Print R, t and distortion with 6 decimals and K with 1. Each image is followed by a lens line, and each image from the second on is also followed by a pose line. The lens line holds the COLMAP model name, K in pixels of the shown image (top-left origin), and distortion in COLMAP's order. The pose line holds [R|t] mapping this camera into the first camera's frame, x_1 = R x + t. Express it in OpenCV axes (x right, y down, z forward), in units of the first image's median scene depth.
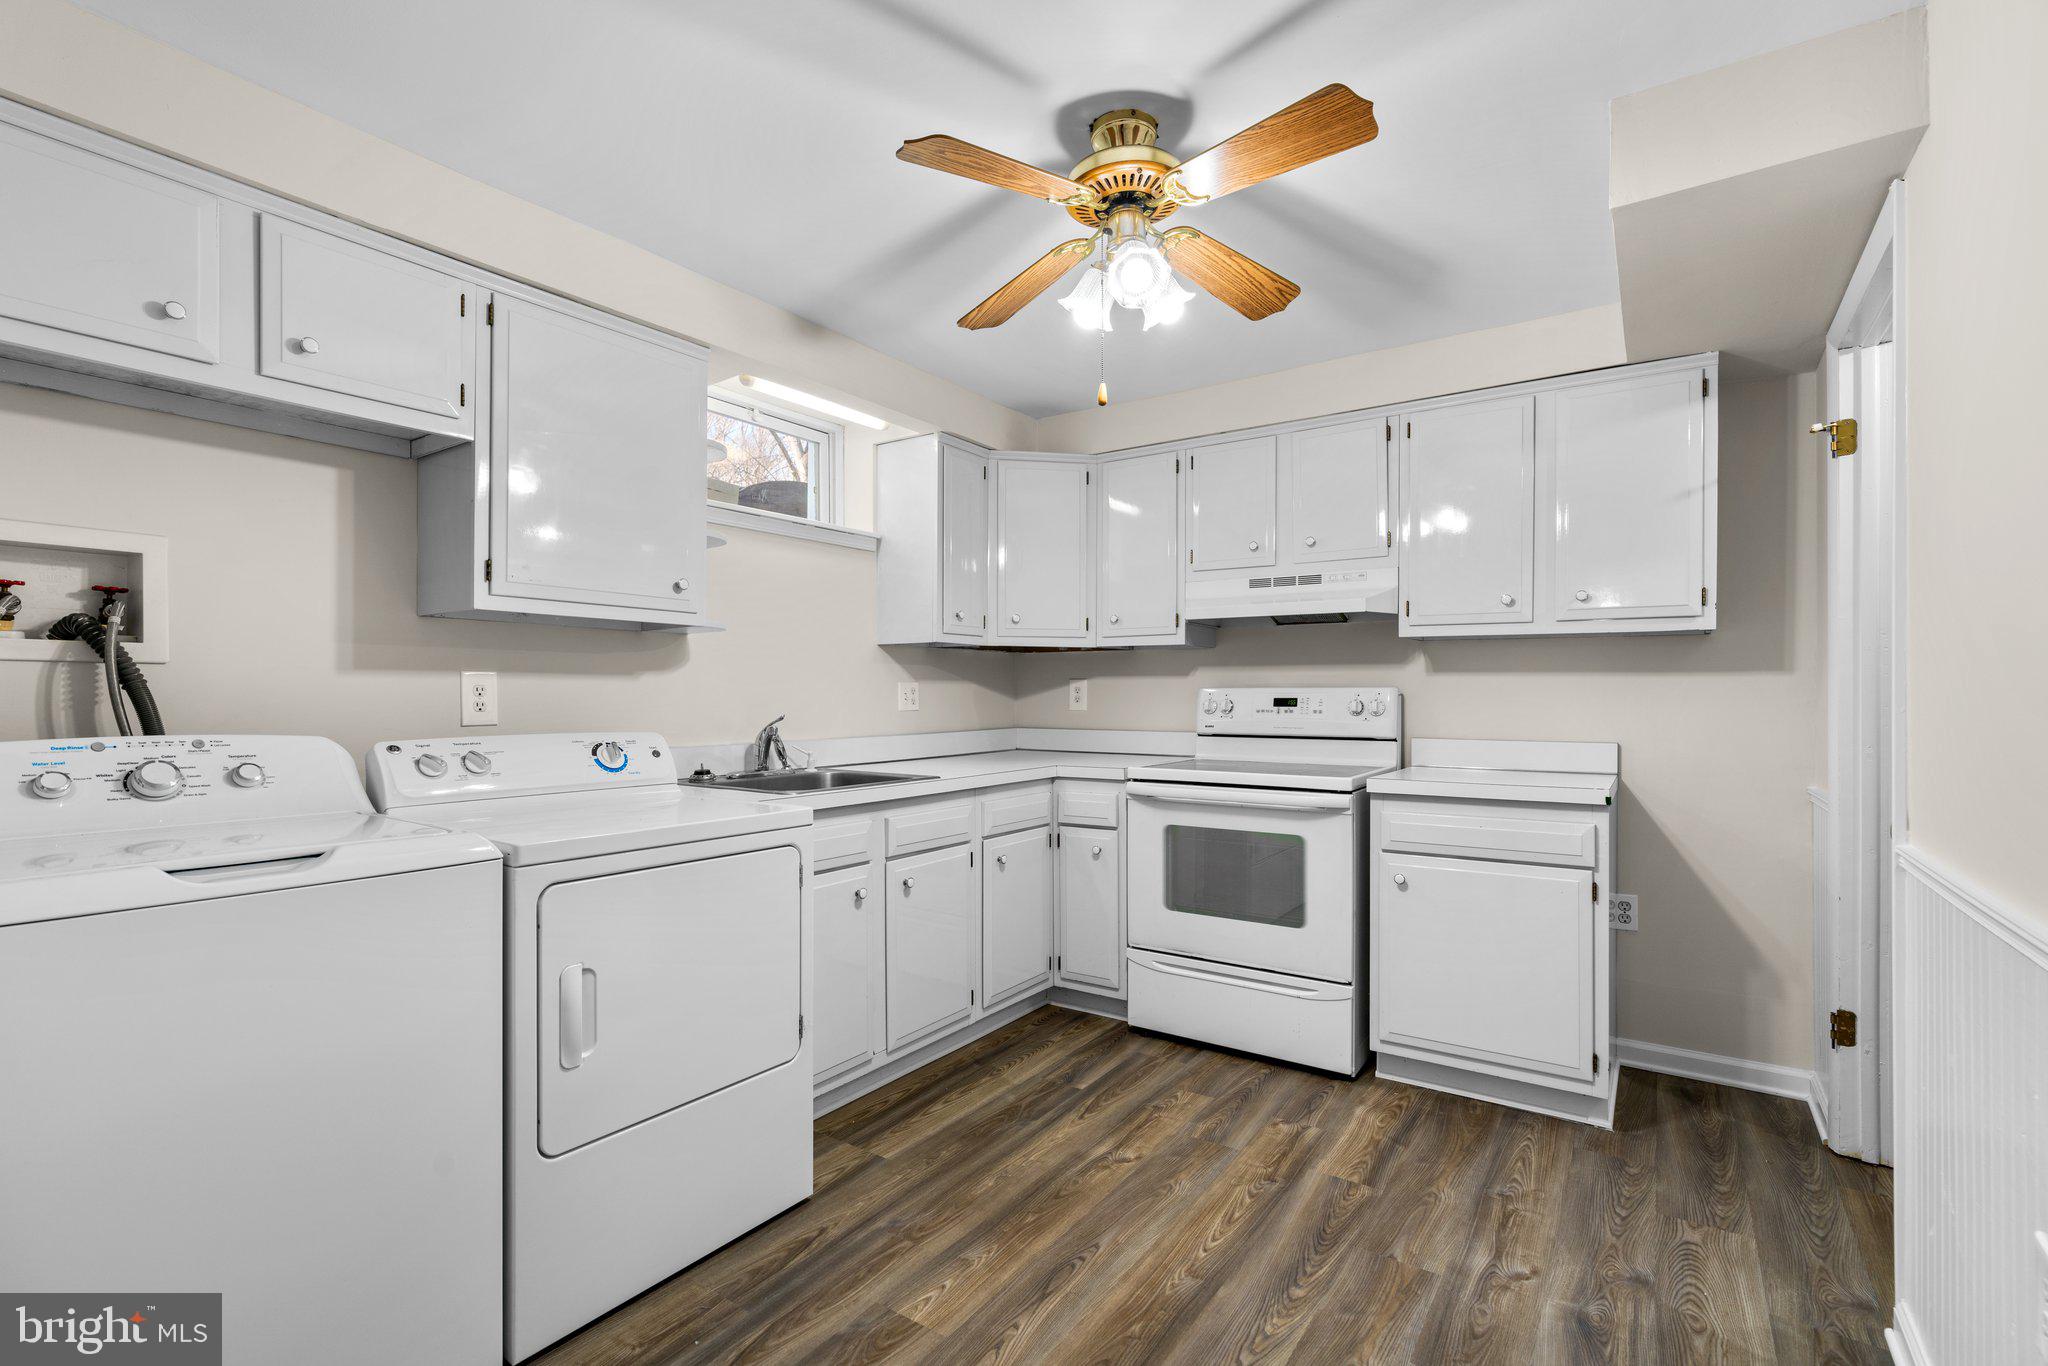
lens RADIAL K [[923.6, 0, 1024.4], [0, 923.6, 694.5], [0, 0, 1]] dist [-0.008572, 0.000001]
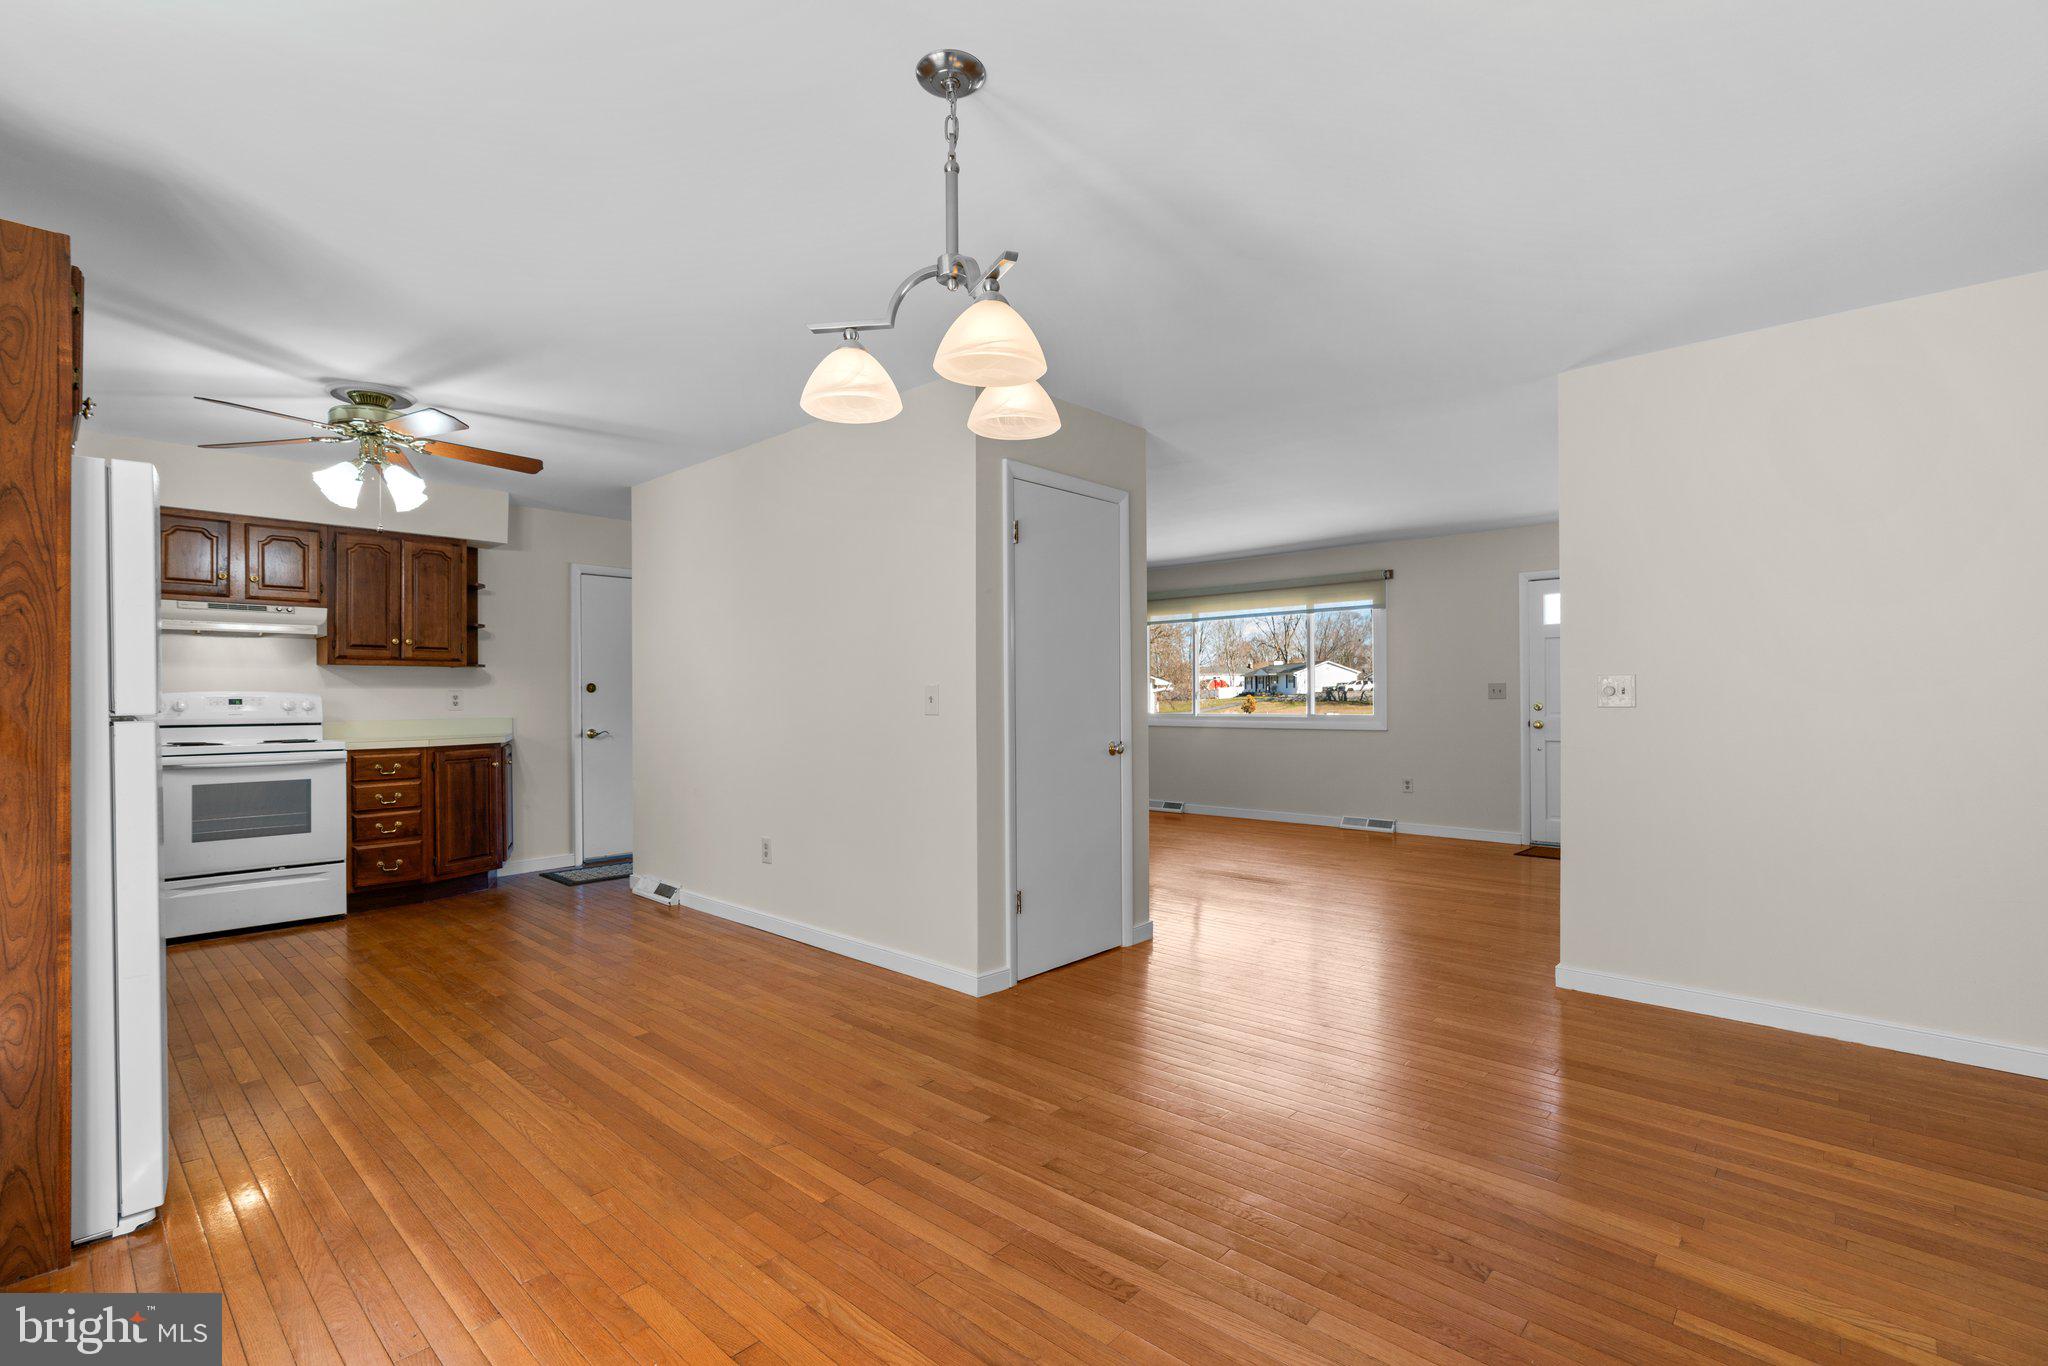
lens RADIAL K [[923.6, 0, 1024.4], [0, 923.6, 694.5], [0, 0, 1]] dist [-0.008572, 0.000001]
pose [[0.130043, -0.002591, 0.991505, -1.160545], [0.002632, 0.999994, 0.002268, -0.003393], [-0.991505, 0.002314, 0.130049, -0.512298]]
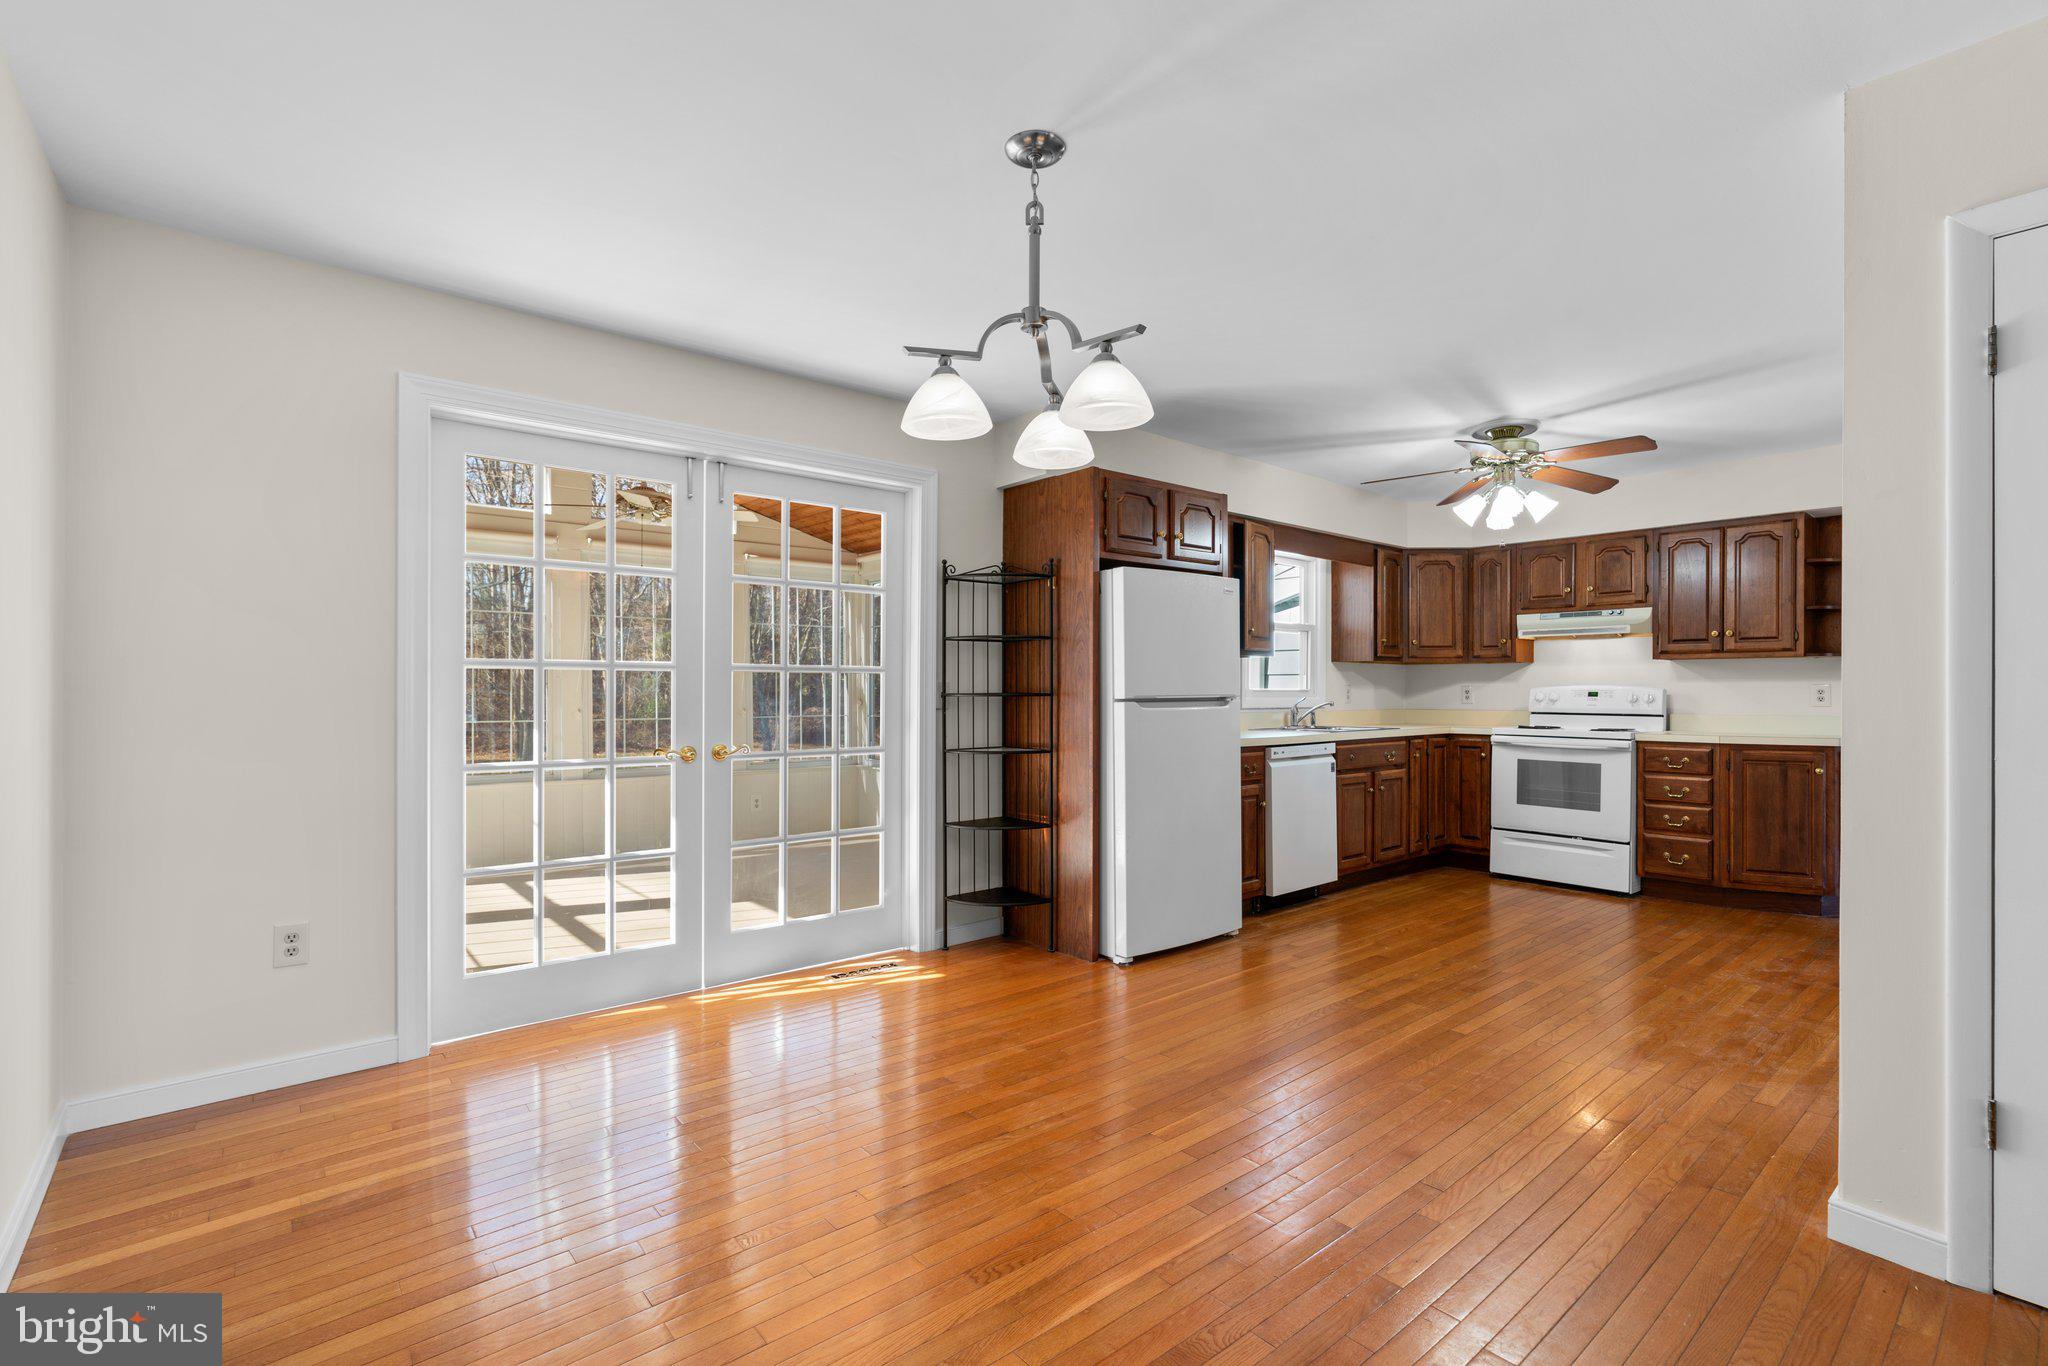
lens RADIAL K [[923.6, 0, 1024.4], [0, 923.6, 694.5], [0, 0, 1]] dist [-0.008572, 0.000001]
pose [[0.964119, 0.000547, -0.265472, -0.329894], [0.001066, 0.999982, 0.005932, -0.002416], [0.265470, -0.006002, 0.964100, -1.103114]]
